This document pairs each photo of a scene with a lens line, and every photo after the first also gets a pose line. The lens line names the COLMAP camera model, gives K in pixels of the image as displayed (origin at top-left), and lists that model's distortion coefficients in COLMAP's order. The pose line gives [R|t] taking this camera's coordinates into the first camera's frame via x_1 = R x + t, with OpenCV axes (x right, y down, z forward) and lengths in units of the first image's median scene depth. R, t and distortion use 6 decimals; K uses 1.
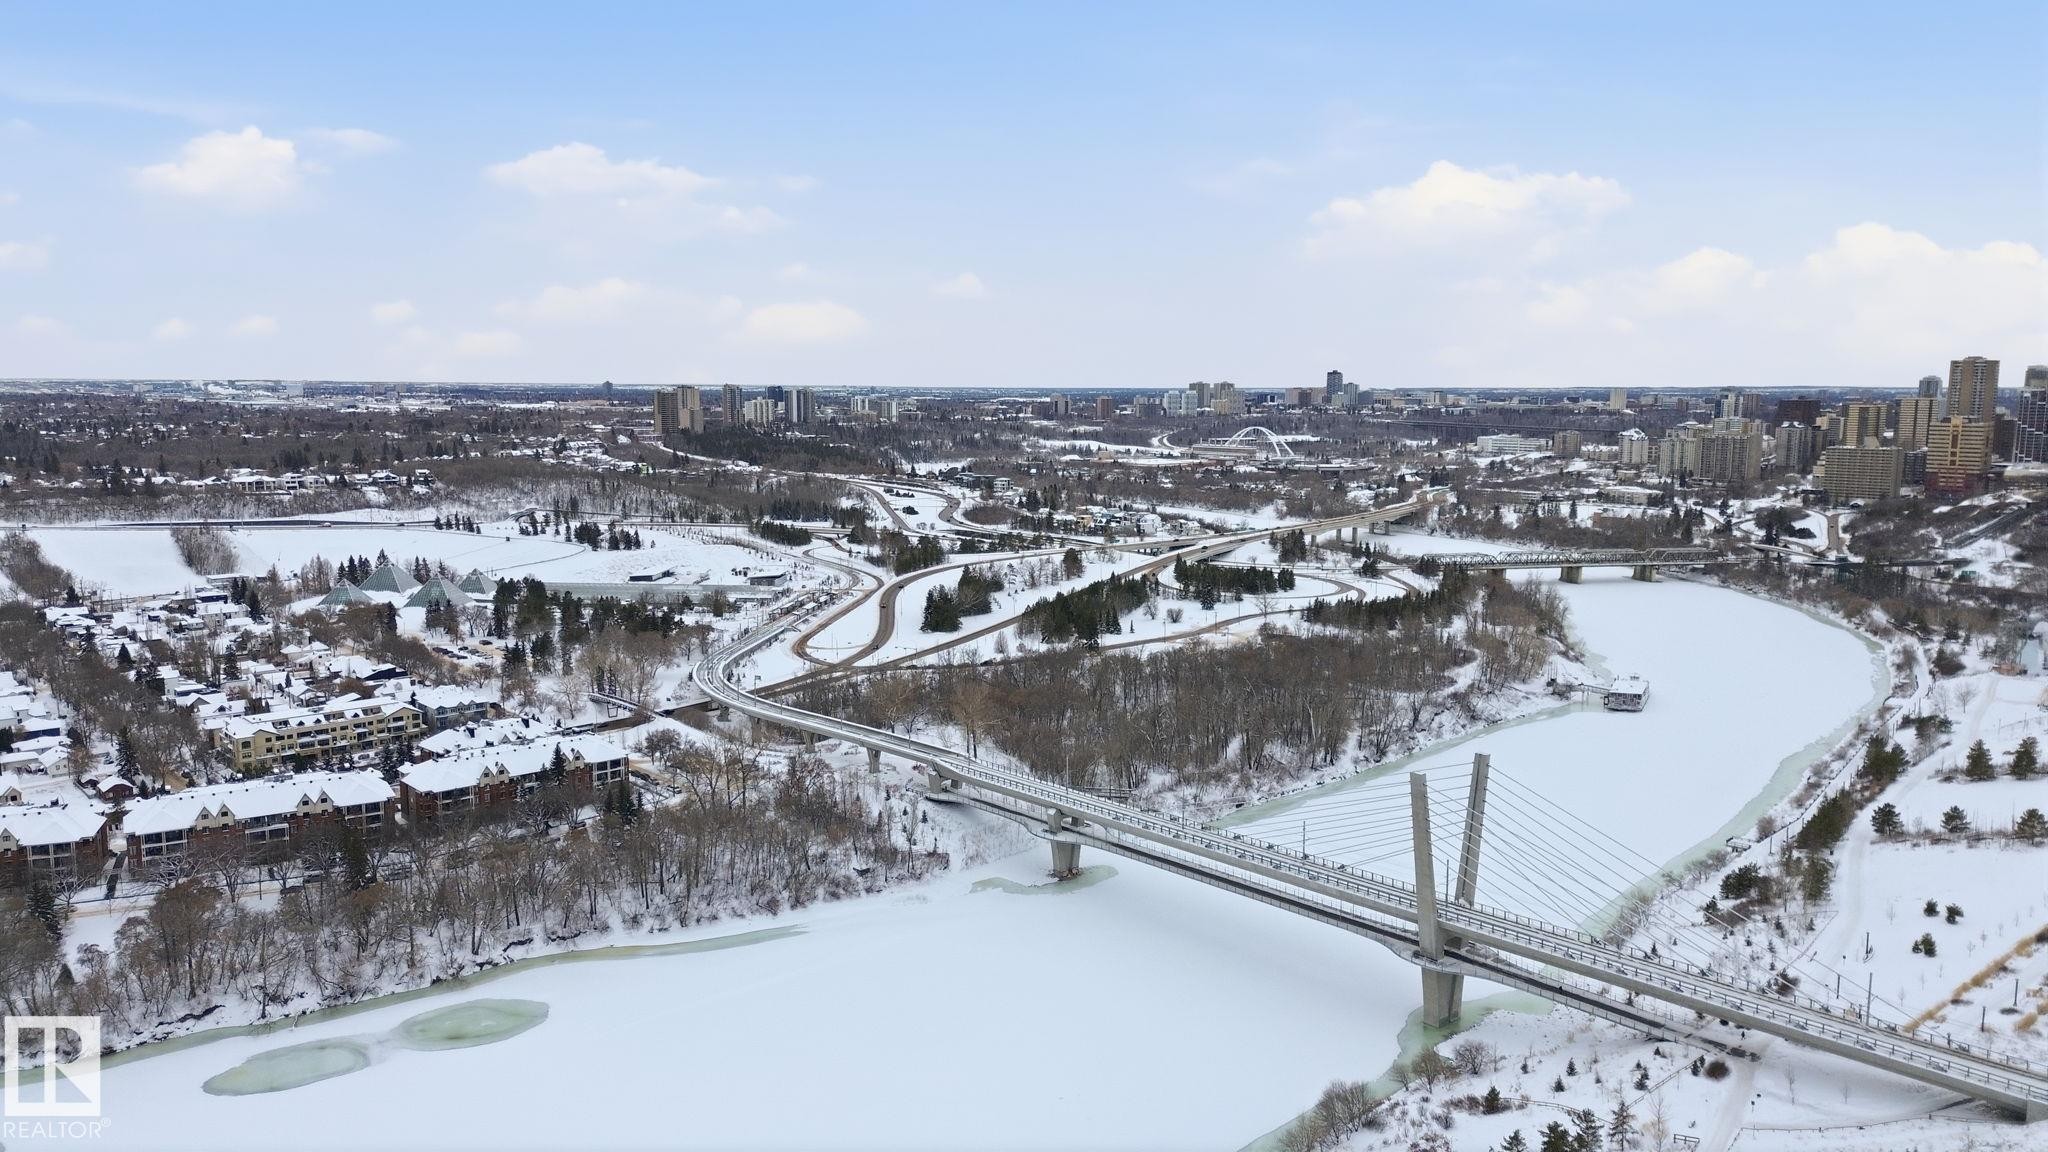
lens RADIAL K [[1425.2, 0, 1017.6], [0, 1425.2, 570.2], [0, 0, 1]] dist [0.008594, -0.001055]
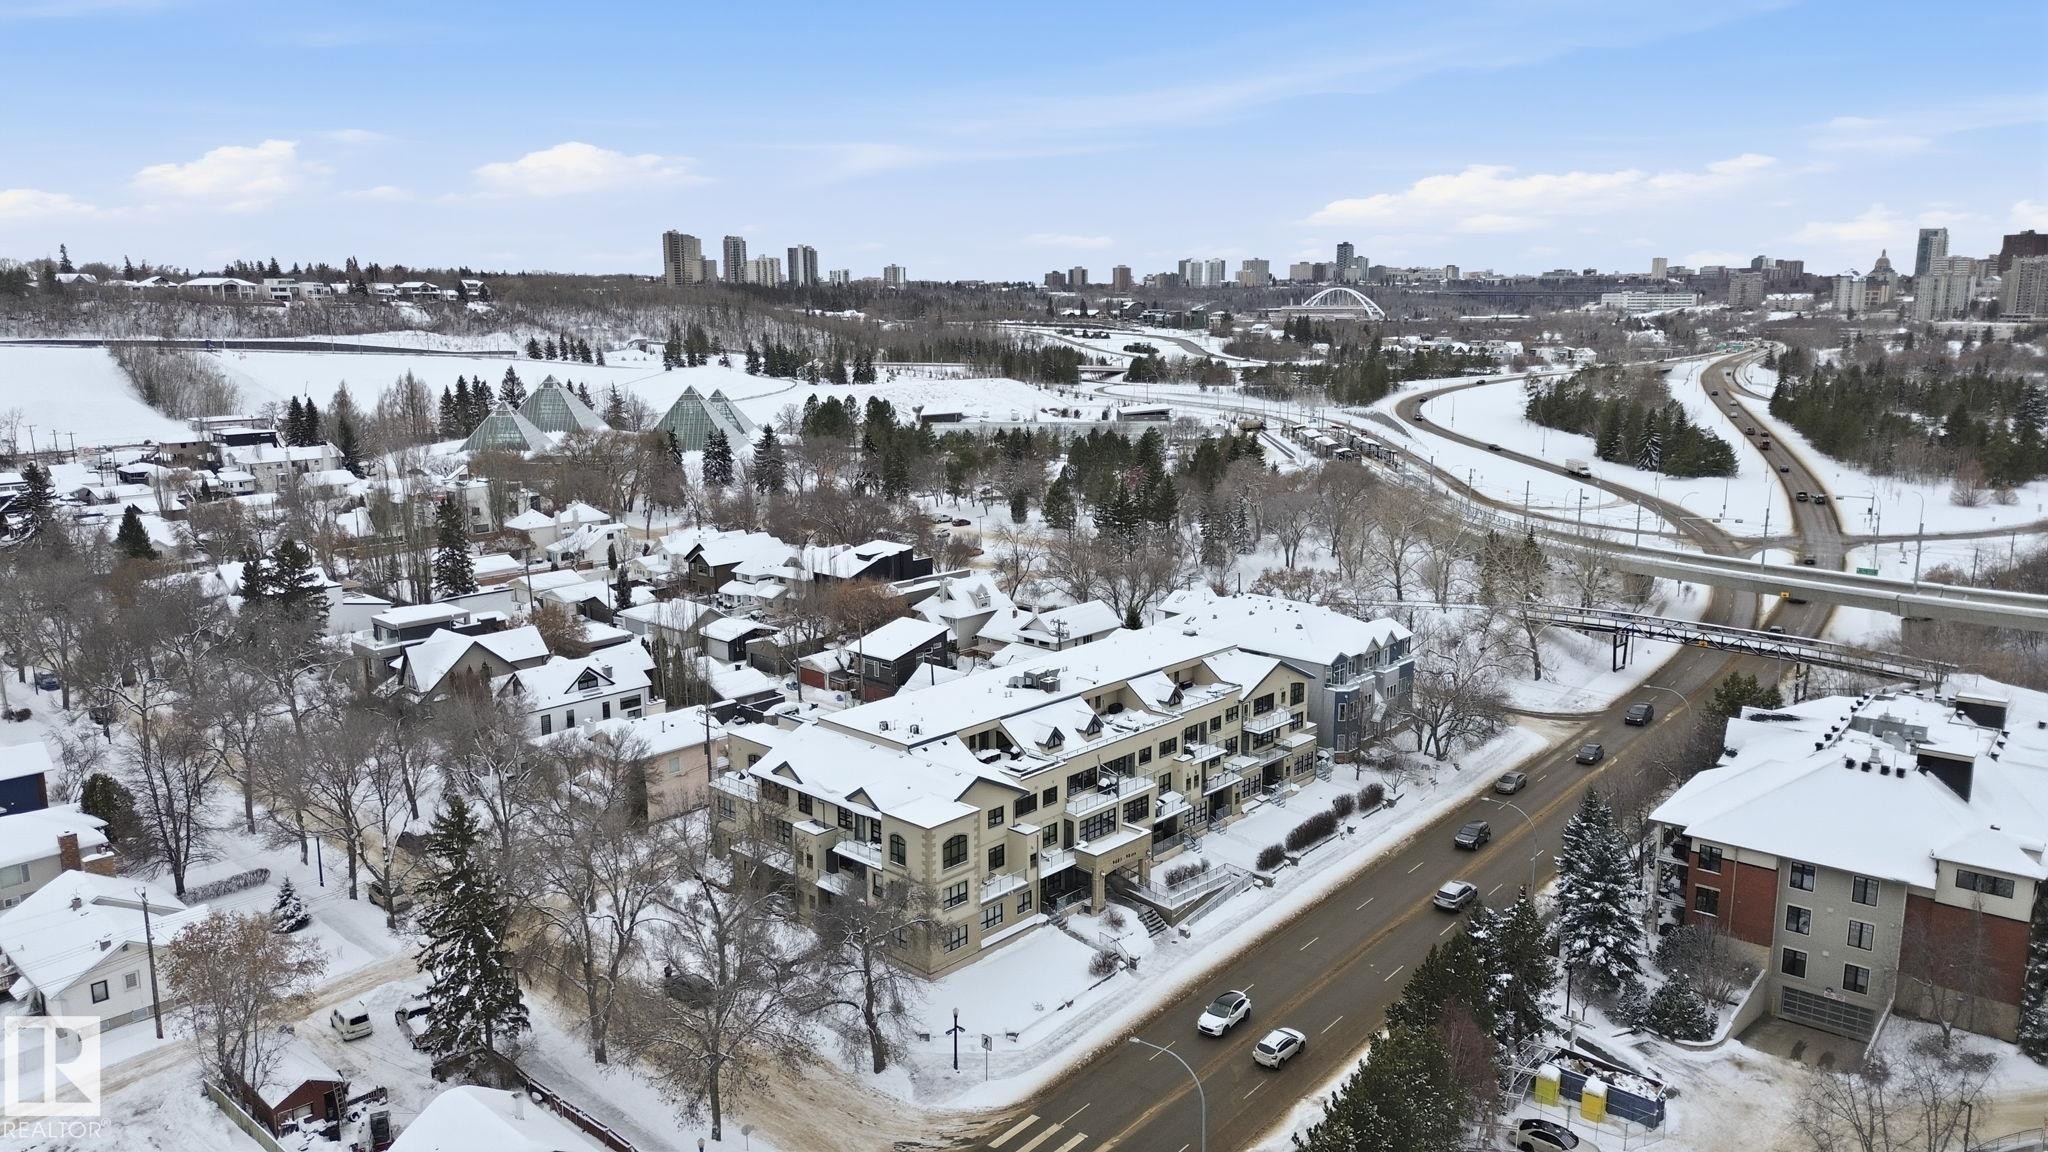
lens RADIAL K [[1425.2, 0, 1017.6], [0, 1425.2, 570.2], [0, 0, 1]] dist [0.008594, -0.001055]
pose [[0.996454, -0.020292, 0.081651, -0.339118], [0.015115, 0.997866, 0.063526, 0.038757], [-0.082766, -0.062067, 0.994634, 0.478872]]
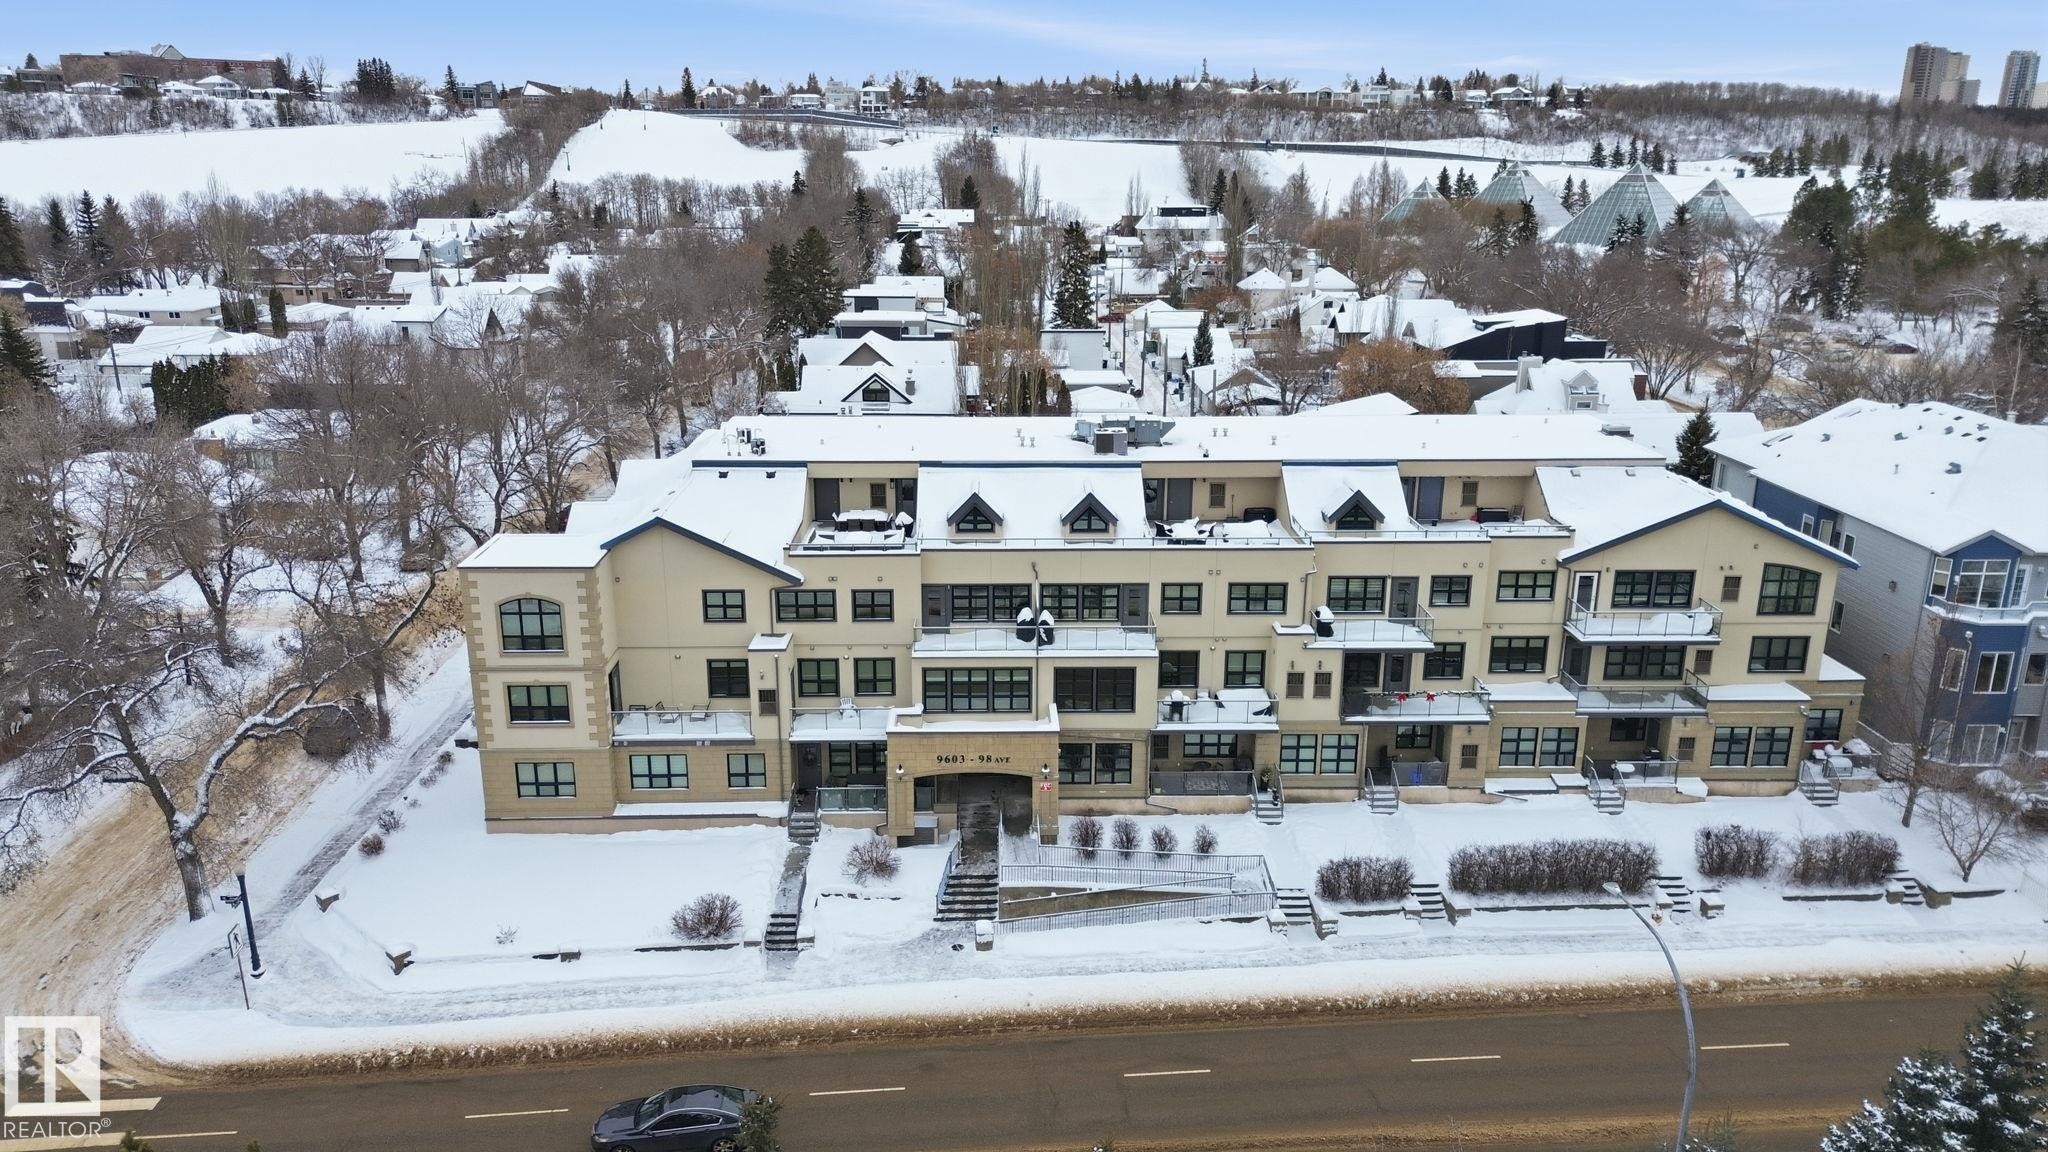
lens RADIAL K [[1425.2, 0, 1017.6], [0, 1425.2, 570.2], [0, 0, 1]] dist [0.008594, -0.001055]
pose [[0.749699, 0.181137, -0.636507, -0.263681], [-0.078998, 0.979430, 0.185680, 0.055604], [0.657047, -0.088921, 0.748587, 0.577307]]
